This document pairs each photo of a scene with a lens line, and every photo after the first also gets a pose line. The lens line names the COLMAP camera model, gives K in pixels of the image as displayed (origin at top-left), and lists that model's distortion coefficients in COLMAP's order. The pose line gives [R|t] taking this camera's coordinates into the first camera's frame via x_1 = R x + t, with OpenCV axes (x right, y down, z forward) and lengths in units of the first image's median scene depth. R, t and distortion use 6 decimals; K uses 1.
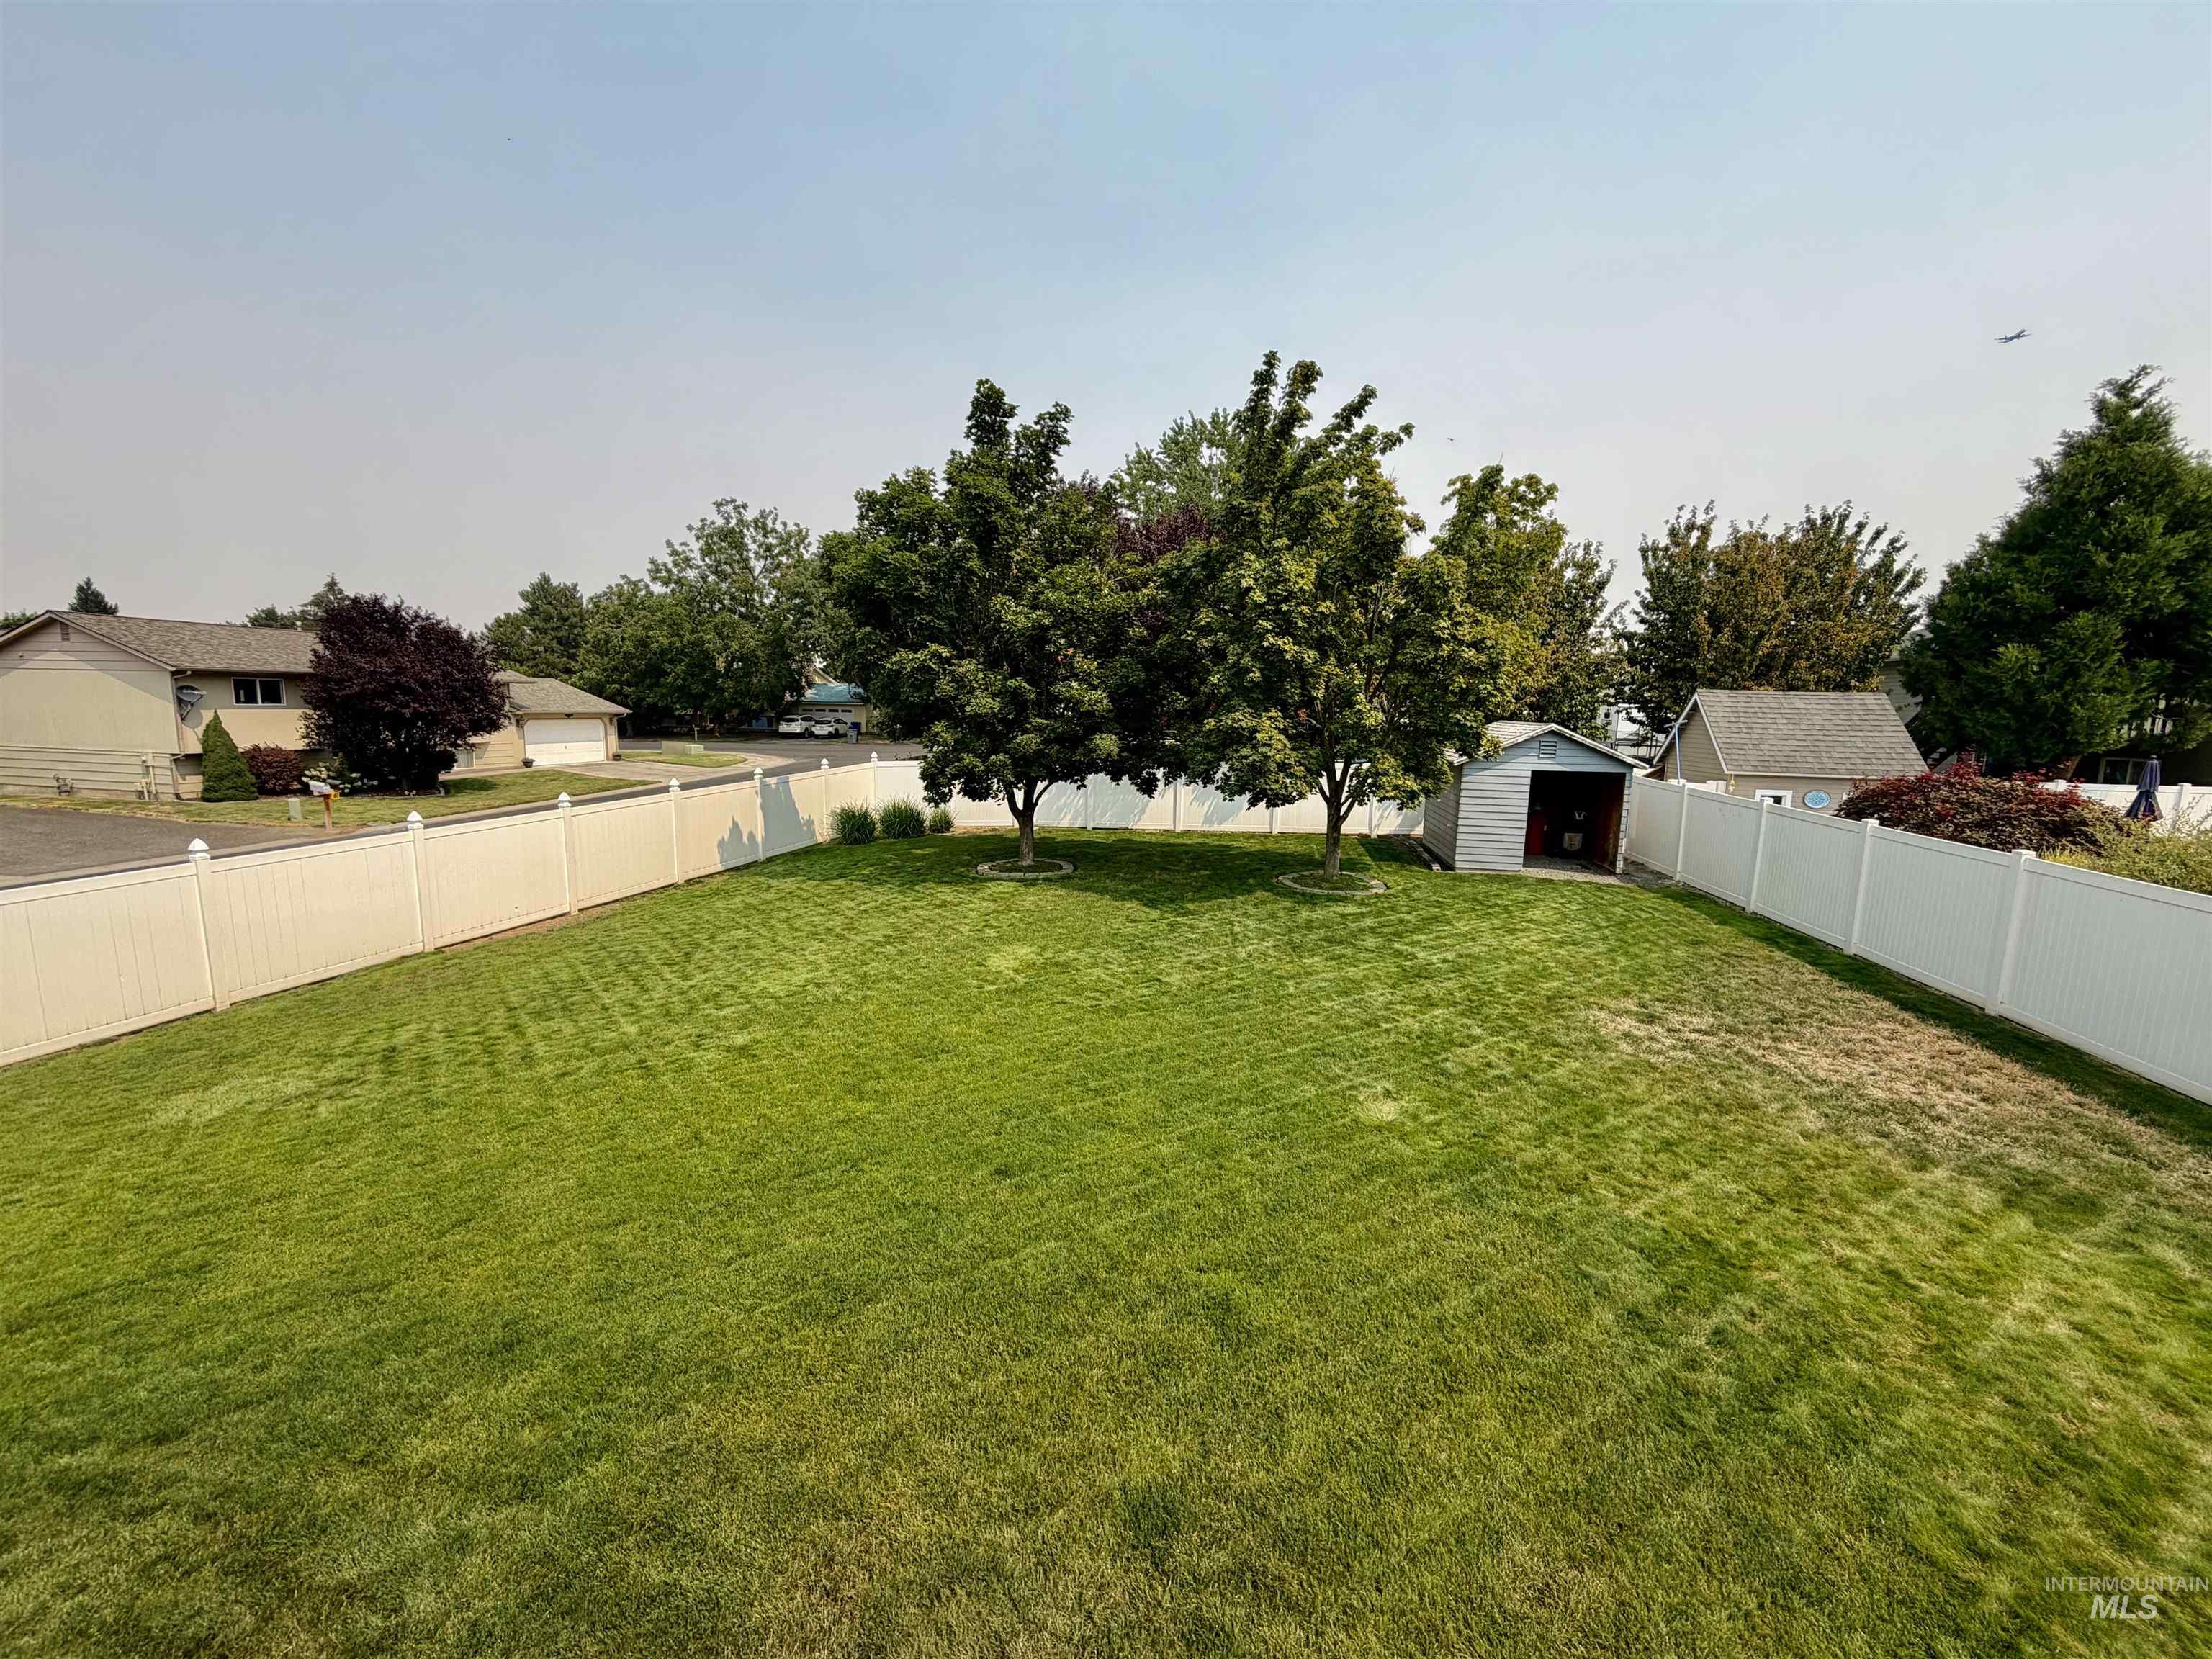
lens RADIAL K [[884.4, 0, 1097.6], [0, 884.4, 827.5], [0, 0, 1]] dist [0.000220, 0.000576]
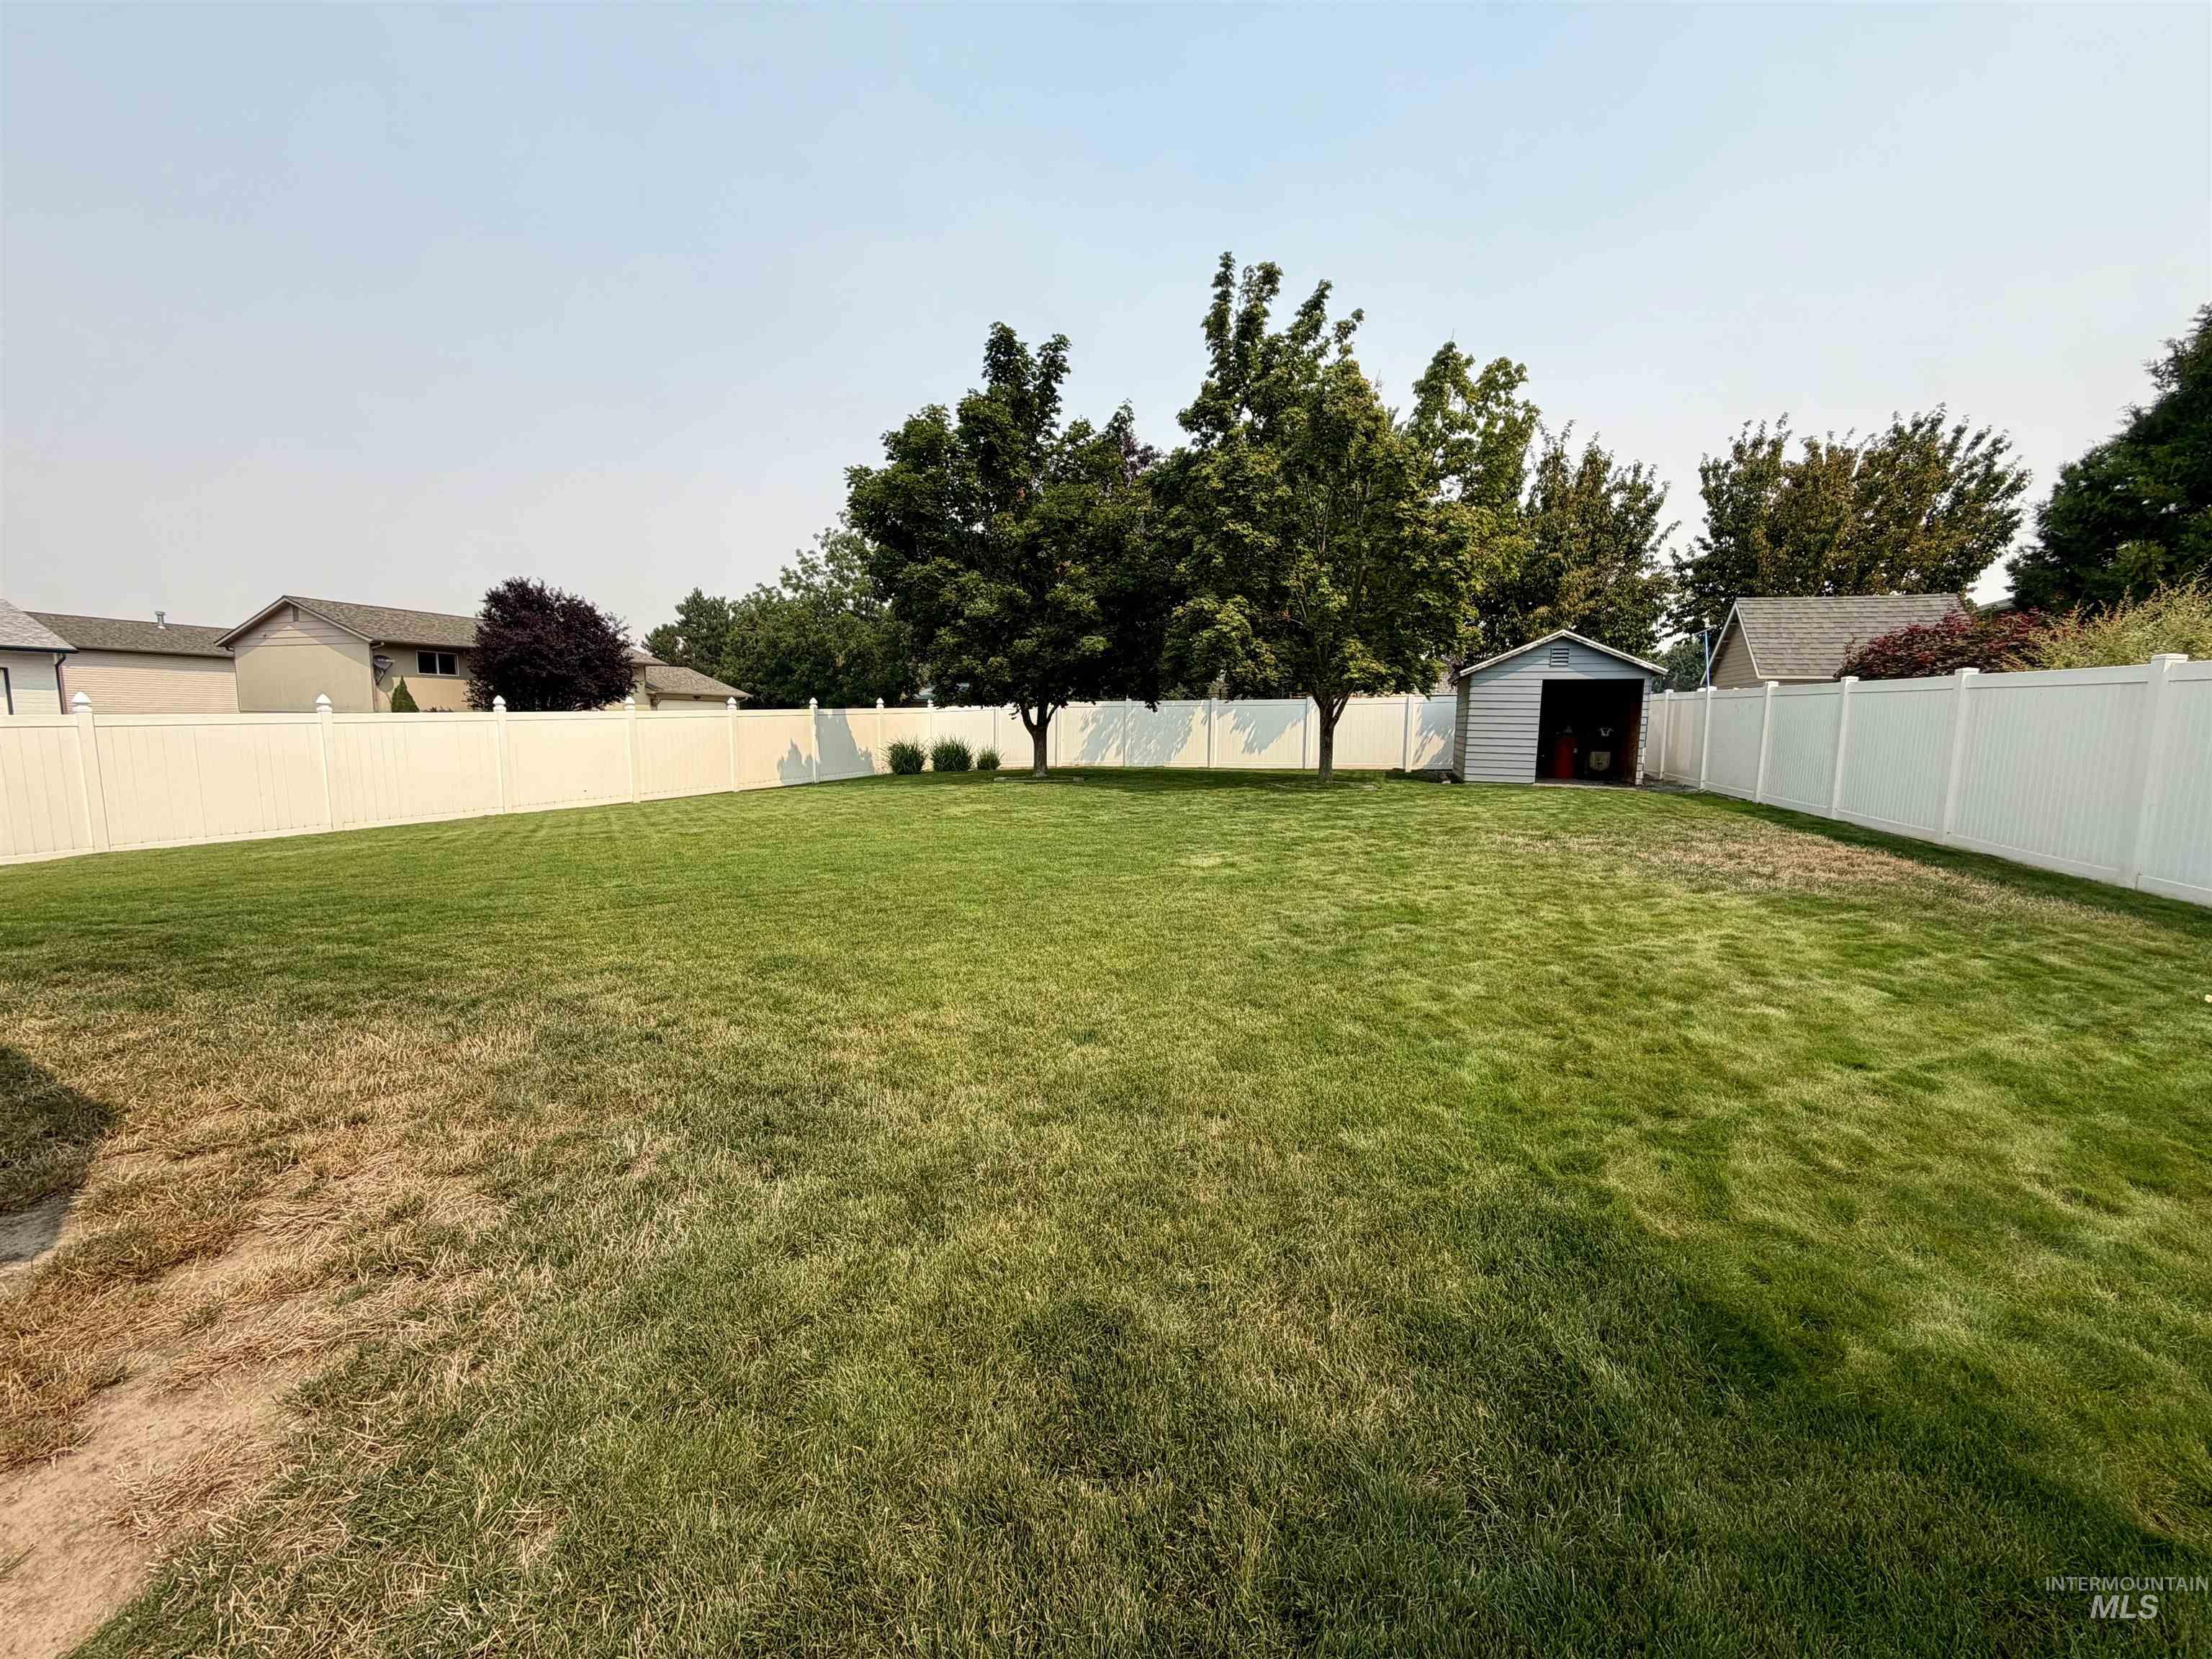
lens RADIAL K [[884.4, 0, 1097.6], [0, 884.4, 827.5], [0, 0, 1]] dist [0.000220, 0.000576]
pose [[0.989024, 0.008796, -0.147495, 0.108983], [-0.012192, 0.999681, -0.022137, 0.094419], [0.147253, 0.023692, 0.988815, -0.029340]]
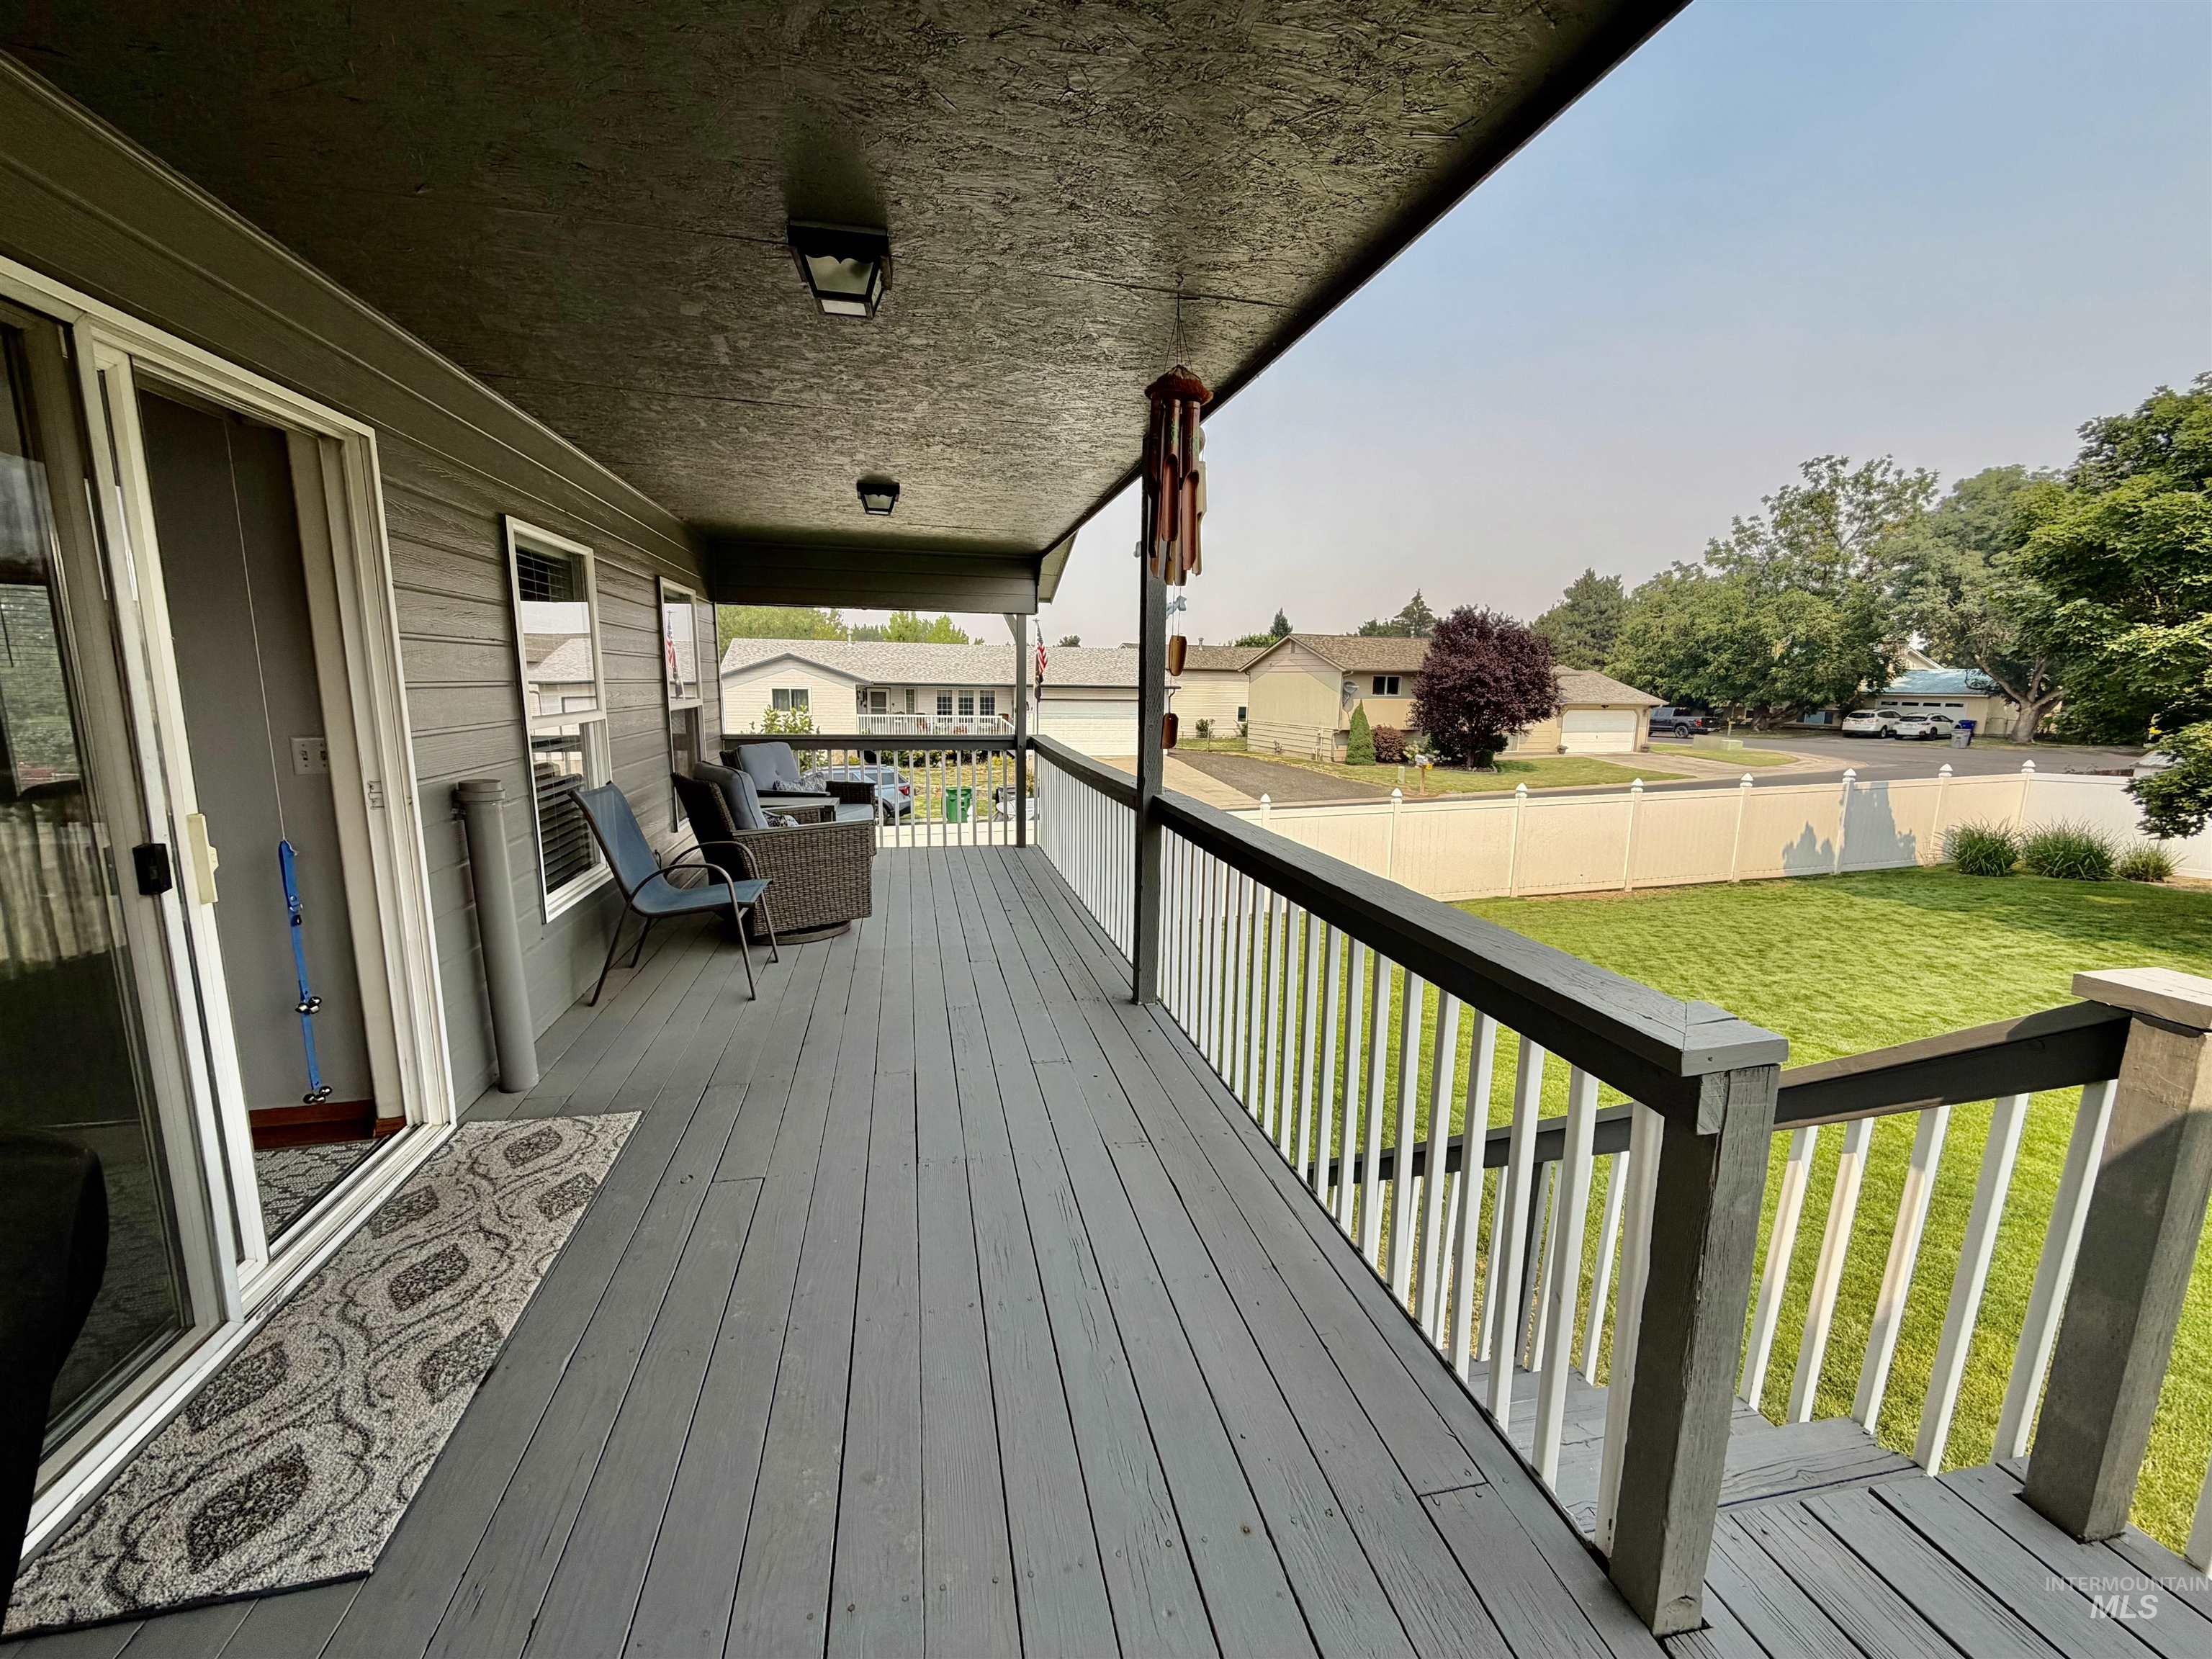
lens RADIAL K [[883.4, 0, 1089.0], [0, 883.4, 826.5], [0, 0, 1]] dist [0.000404, -0.000704]
pose [[0.510951, 0.129455, -0.849806, -0.014050], [-0.121420, 0.989552, 0.077739, 0.010323], [0.850991, 0.063463, 0.521331, -0.081931]]
